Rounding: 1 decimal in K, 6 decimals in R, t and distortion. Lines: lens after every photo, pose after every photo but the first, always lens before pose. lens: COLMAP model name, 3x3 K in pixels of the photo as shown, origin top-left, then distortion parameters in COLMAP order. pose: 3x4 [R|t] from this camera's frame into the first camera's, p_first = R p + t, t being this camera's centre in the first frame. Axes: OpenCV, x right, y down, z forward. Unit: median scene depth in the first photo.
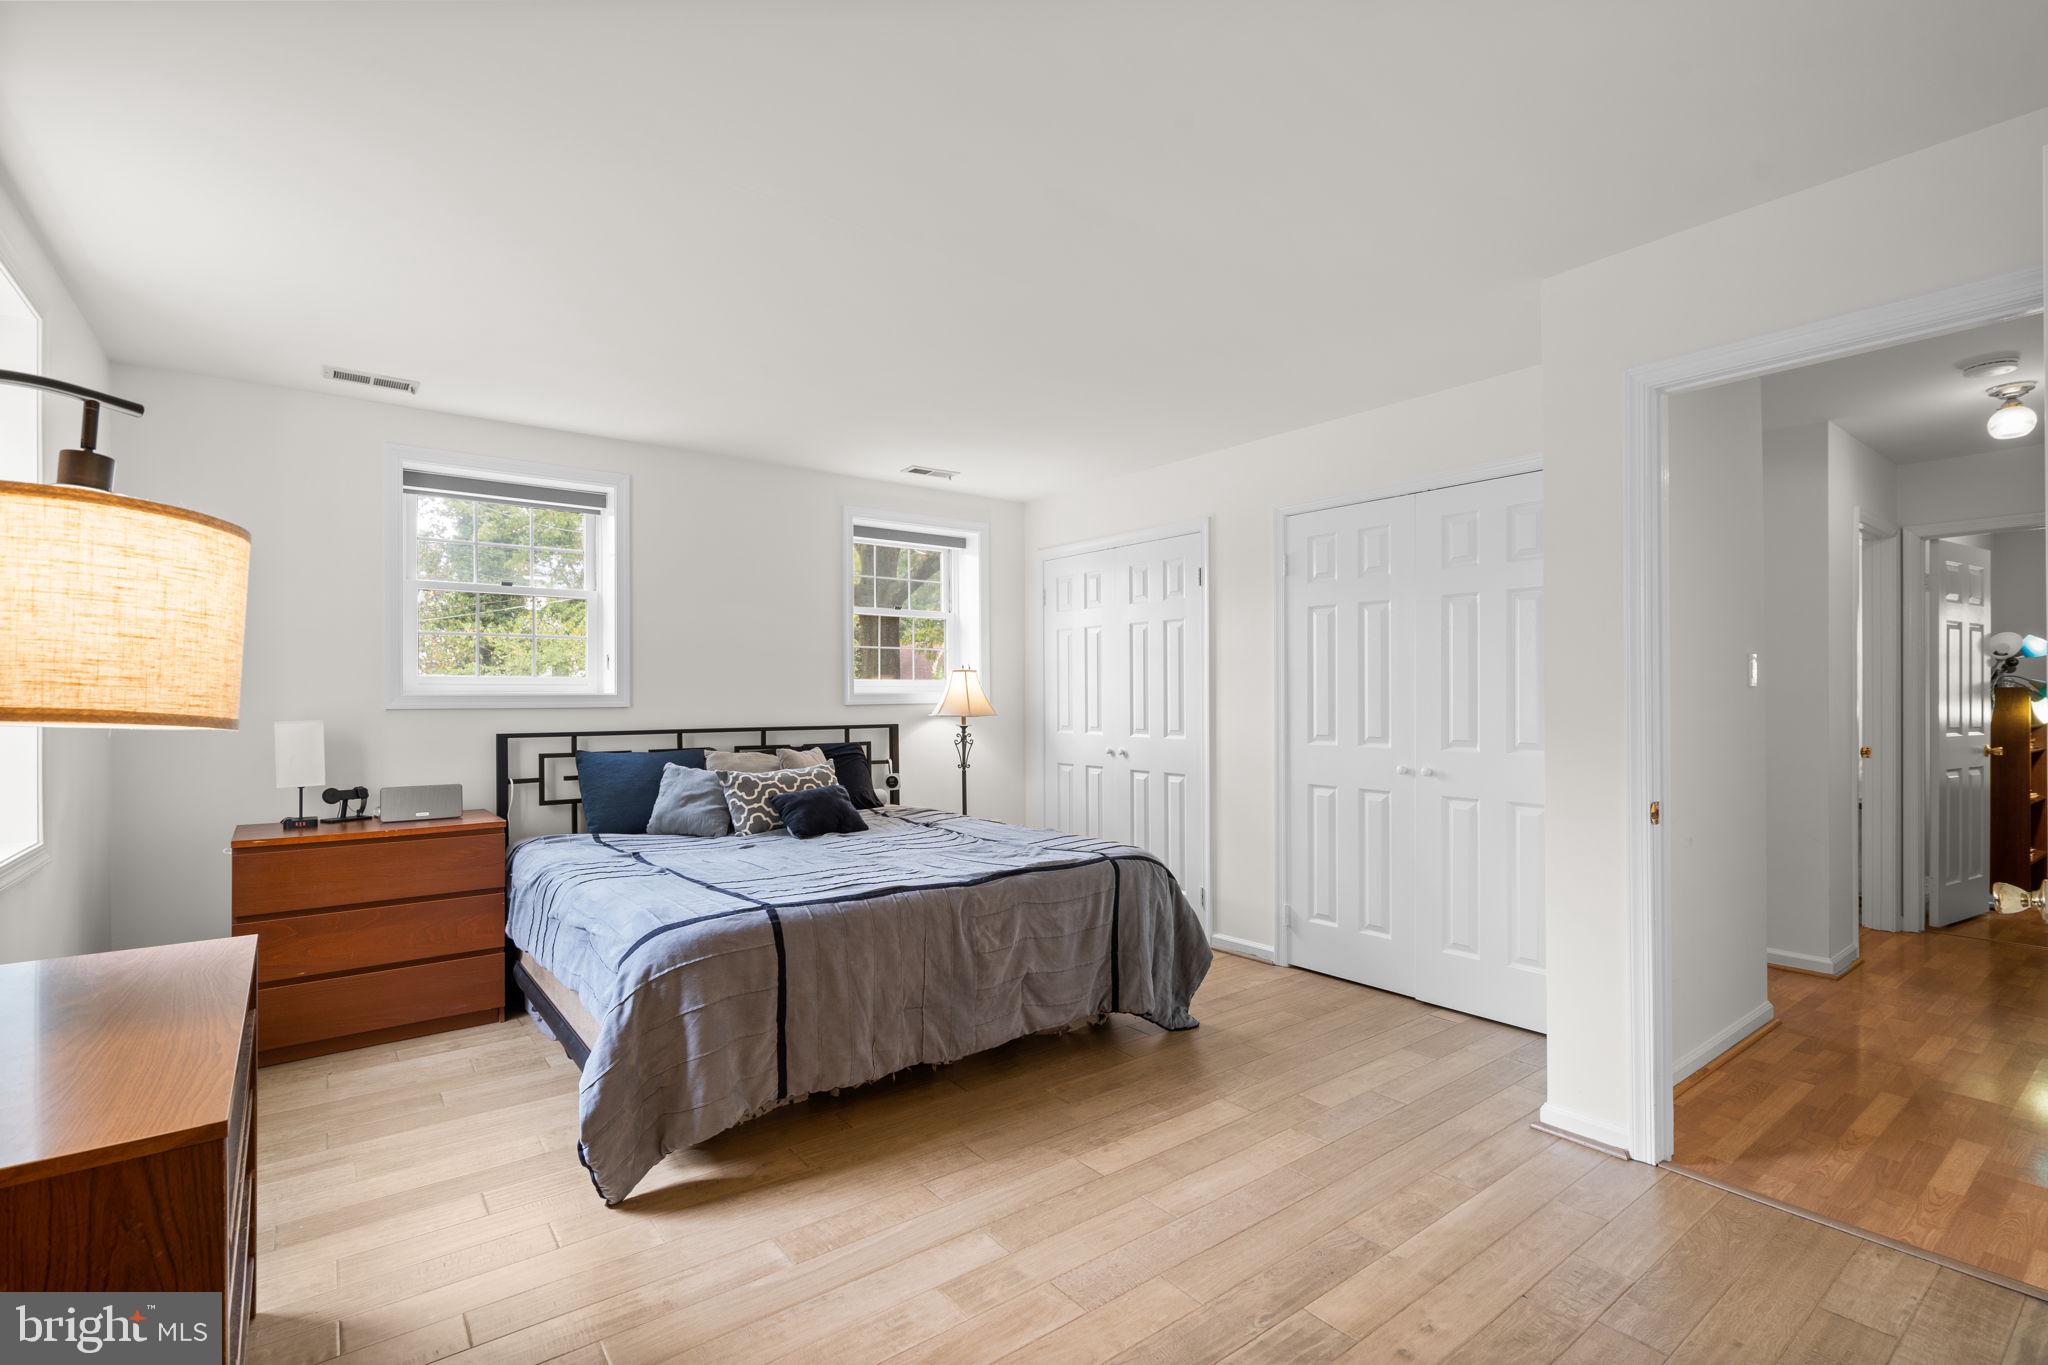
lens RADIAL K [[926.9, 0, 1016.3], [0, 926.9, 693.4], [0, 0, 1]] dist [-0.007570, 0.003711]
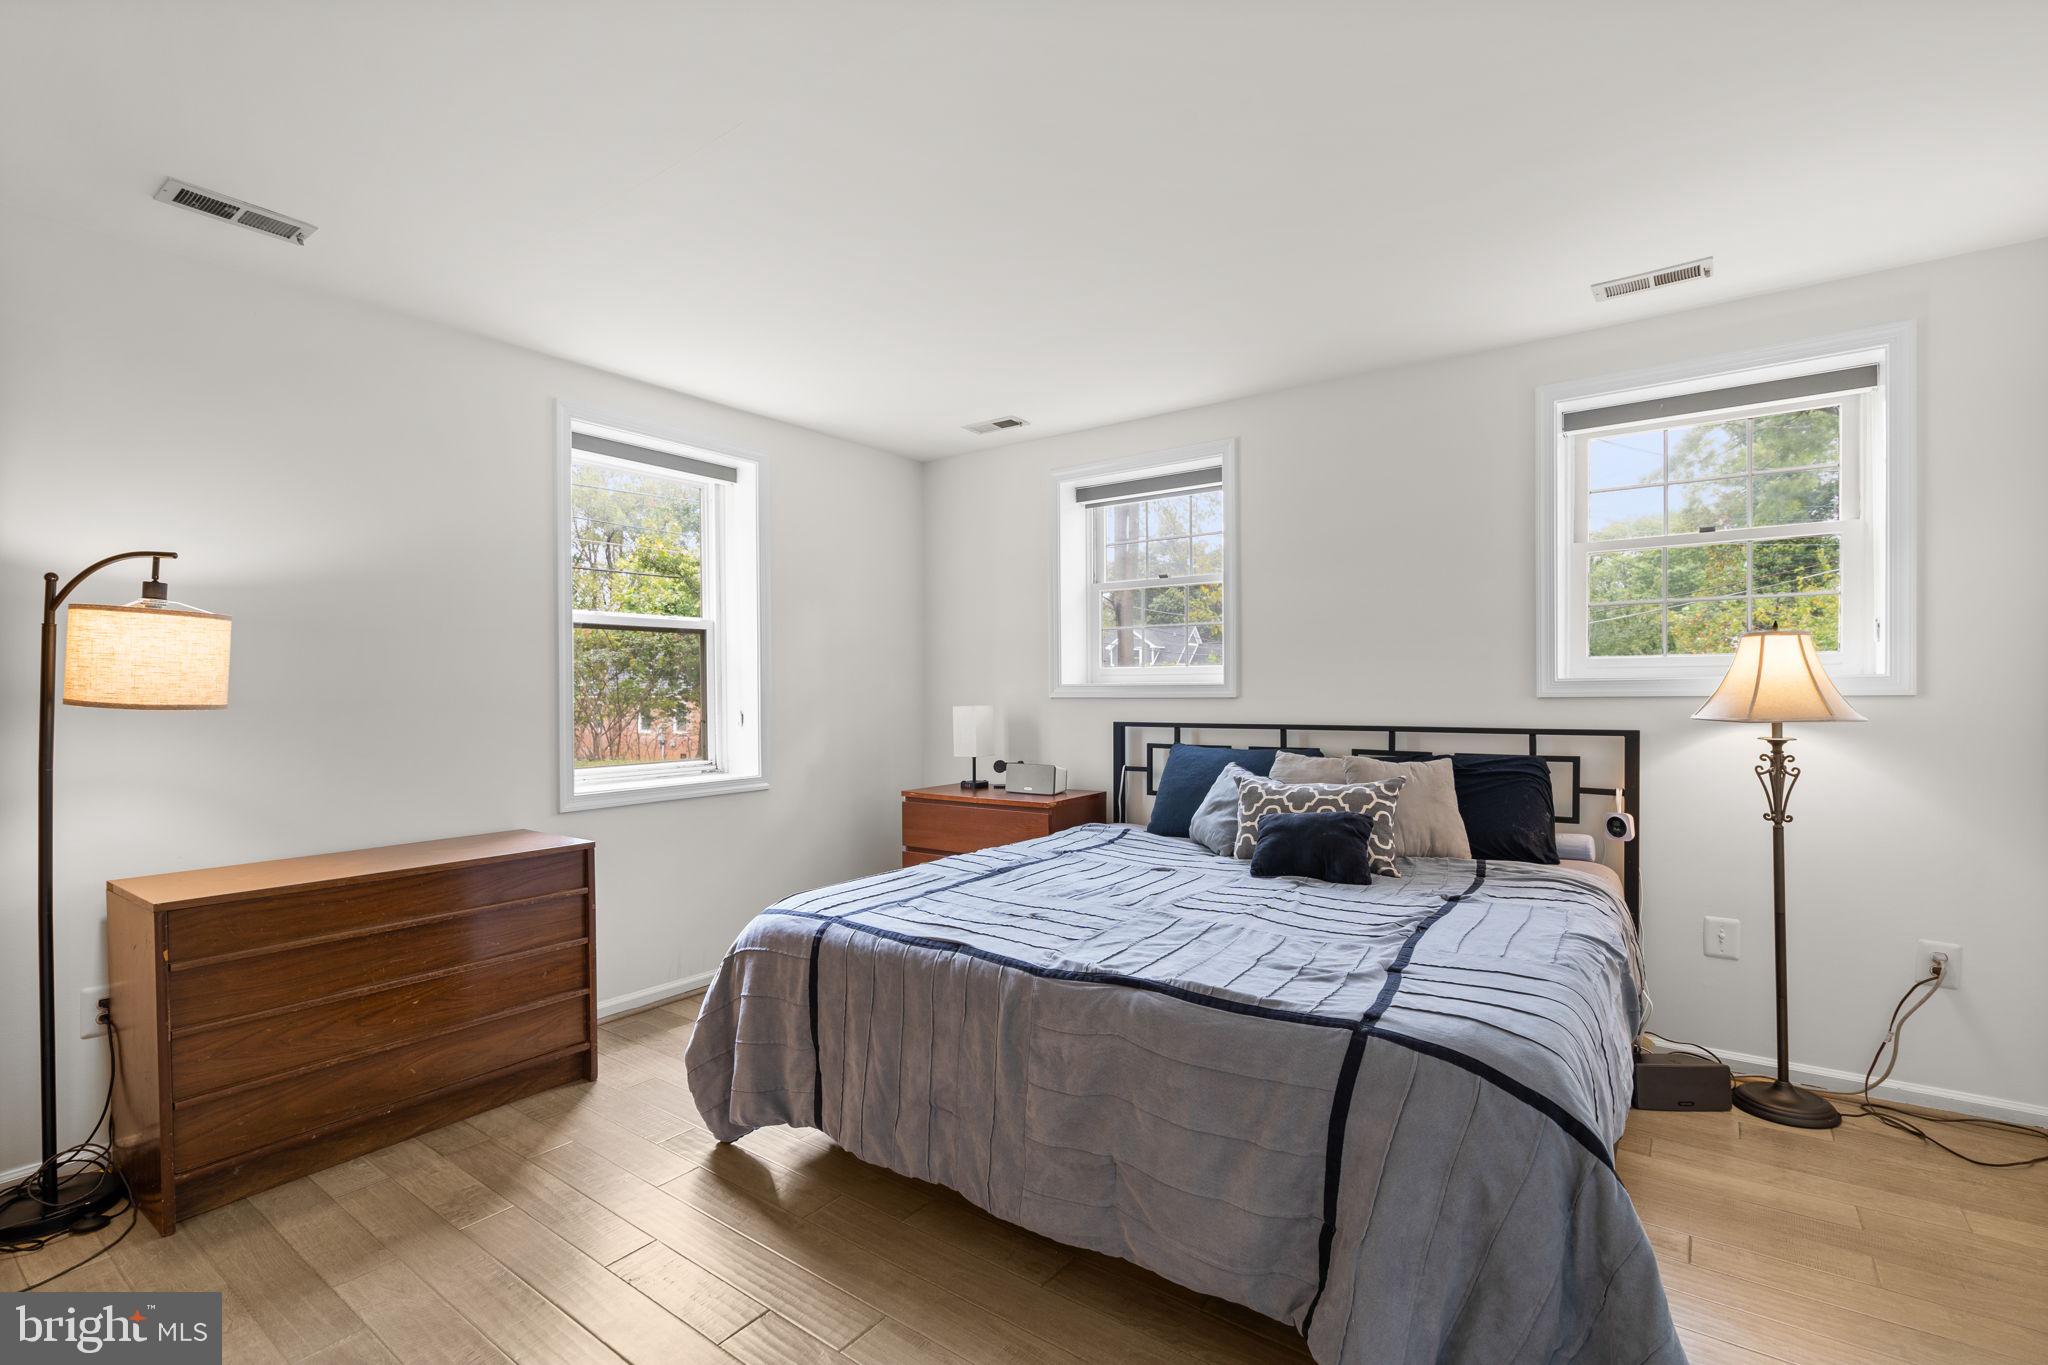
lens RADIAL K [[926.9, 0, 1016.3], [0, 926.9, 693.4], [0, 0, 1]] dist [-0.007570, 0.003711]
pose [[0.272240, 0.003687, -0.962222, 0.446592], [0.008937, 0.999940, 0.006360, 0.003323], [0.962188, -0.010331, 0.272191, 0.629917]]
